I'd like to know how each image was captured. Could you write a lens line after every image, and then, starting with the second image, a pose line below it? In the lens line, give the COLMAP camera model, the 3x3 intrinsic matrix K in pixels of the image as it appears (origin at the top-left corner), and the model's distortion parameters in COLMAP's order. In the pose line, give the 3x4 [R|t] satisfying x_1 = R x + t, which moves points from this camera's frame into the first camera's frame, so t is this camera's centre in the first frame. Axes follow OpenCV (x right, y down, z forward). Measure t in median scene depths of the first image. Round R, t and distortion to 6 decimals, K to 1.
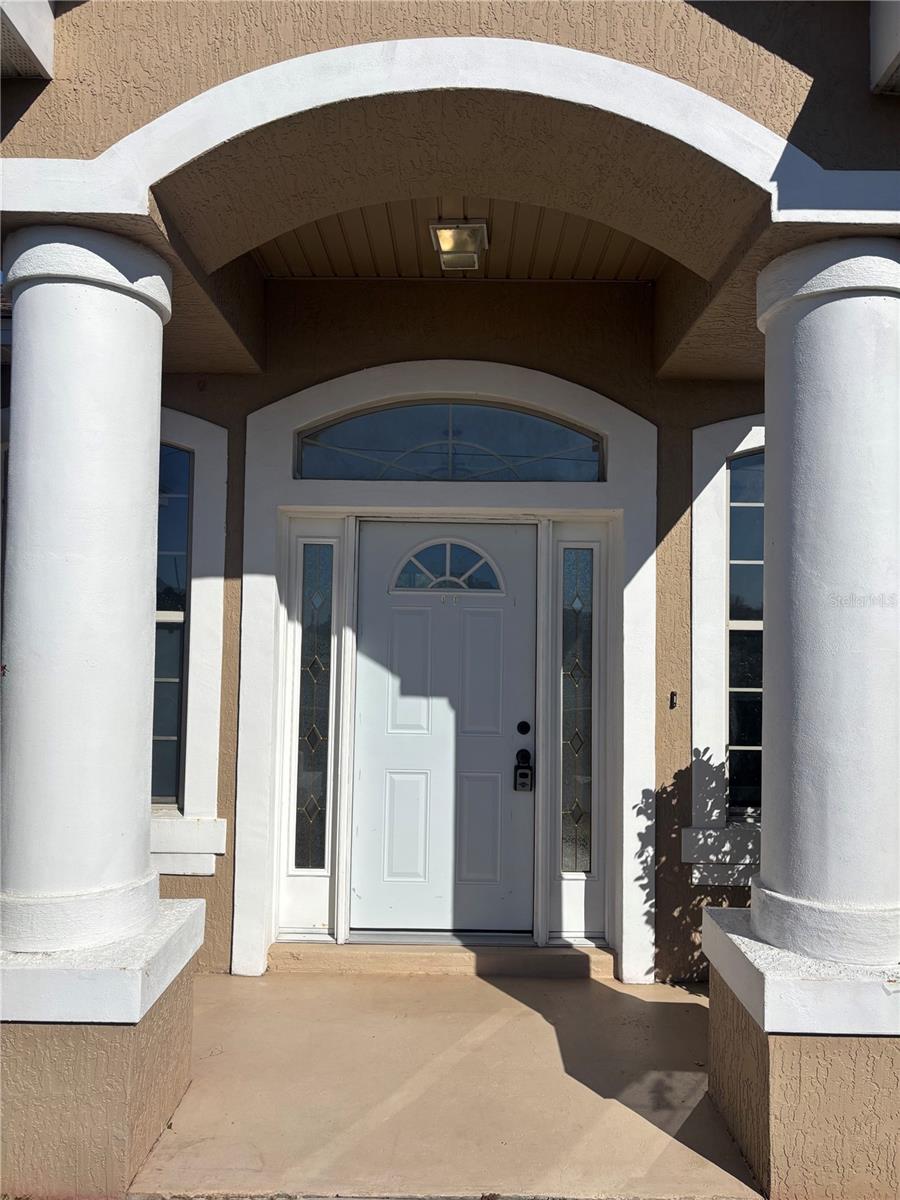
lens RADIAL K [[907.0, 0, 450.0], [0, 907.0, 600.0], [0, 0, 1]] dist [-0.000731, -0.000283]
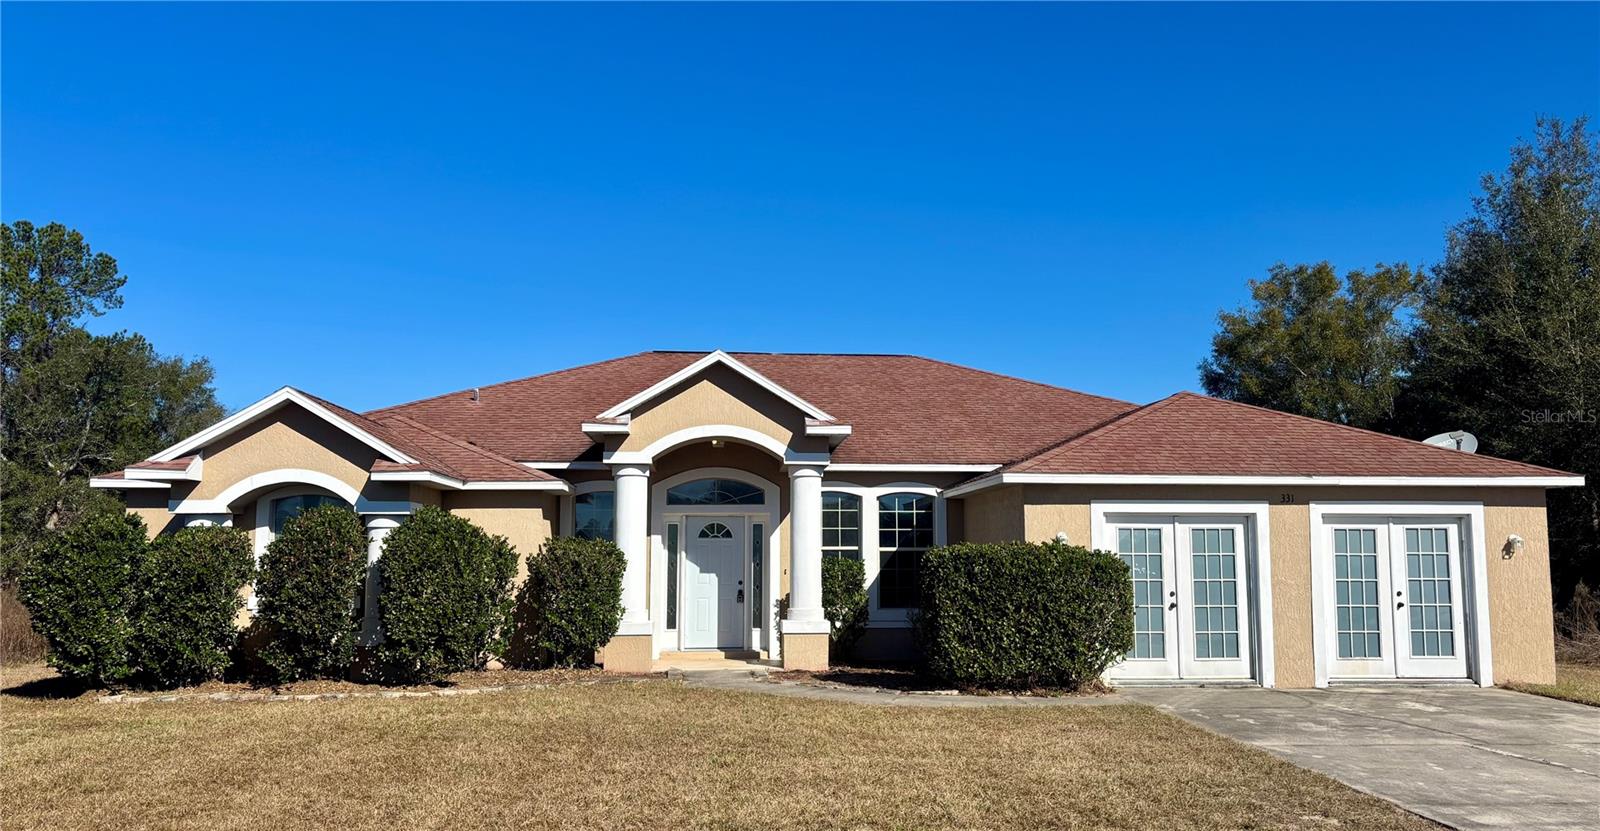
lens RADIAL K [[1164.0, 0, 800.0], [0, 1164.0, 415.5], [0, 0, 1]] dist [0.002353, 0.000090]
pose [[0.997248, -0.006211, 0.073877, -0.005670], [0.012016, 0.996850, -0.078401, -0.115900], [-0.073157, 0.079073, 0.994181, -3.065998]]
